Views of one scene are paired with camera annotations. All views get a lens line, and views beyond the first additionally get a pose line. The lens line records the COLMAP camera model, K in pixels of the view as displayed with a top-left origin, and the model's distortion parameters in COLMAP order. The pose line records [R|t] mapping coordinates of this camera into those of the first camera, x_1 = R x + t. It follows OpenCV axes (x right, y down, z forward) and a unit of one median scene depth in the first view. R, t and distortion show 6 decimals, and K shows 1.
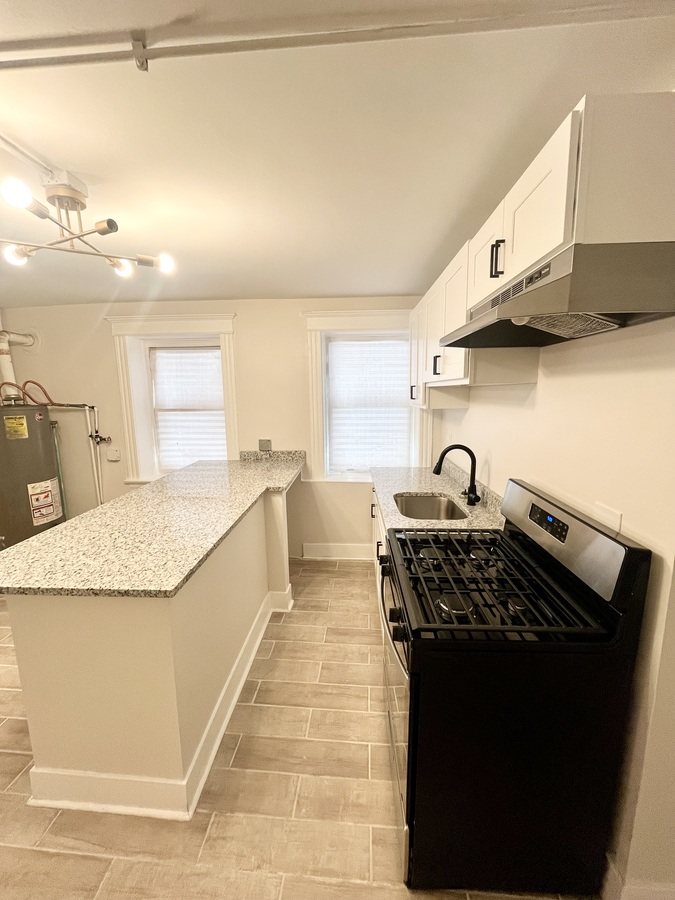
lens RADIAL K [[367.6, 0, 340.4], [0, 367.6, 451.9], [0, 0, 1]] dist [-0.004081, 0.000903]
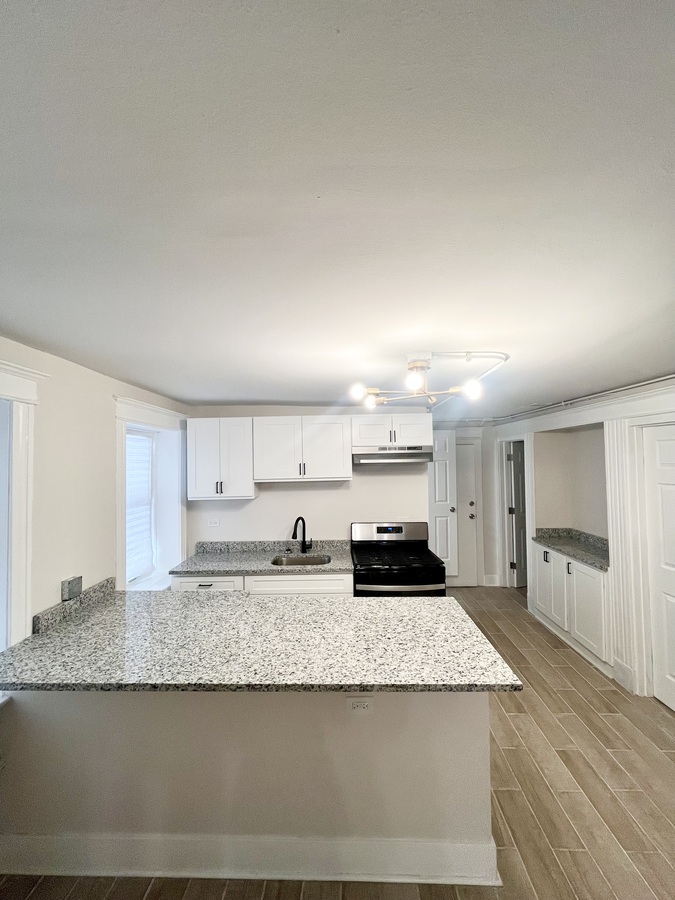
lens RADIAL K [[367.6, 0, 338.2], [0, 367.6, 450.6], [0, 0, 1]] dist [-0.004081, 0.000903]
pose [[-0.039997, 0.039551, 0.998417, -1.677031], [0.183020, 0.982601, -0.031593, -0.284557], [-0.982295, 0.181466, -0.046540, 1.108108]]
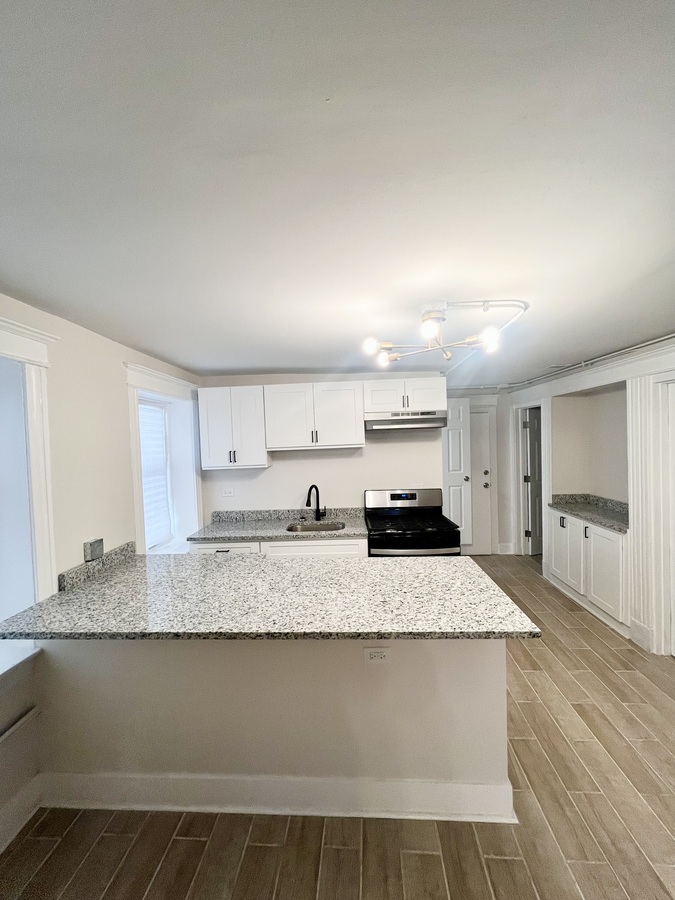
lens RADIAL K [[367.6, 0, 338.4], [0, 367.6, 451.1], [0, 0, 1]] dist [-0.004081, 0.000903]
pose [[-0.009095, -0.018786, 0.999782, -1.659417], [0.201955, 0.979186, 0.020236, -0.222967], [-0.979353, 0.202095, -0.005111, 1.125228]]
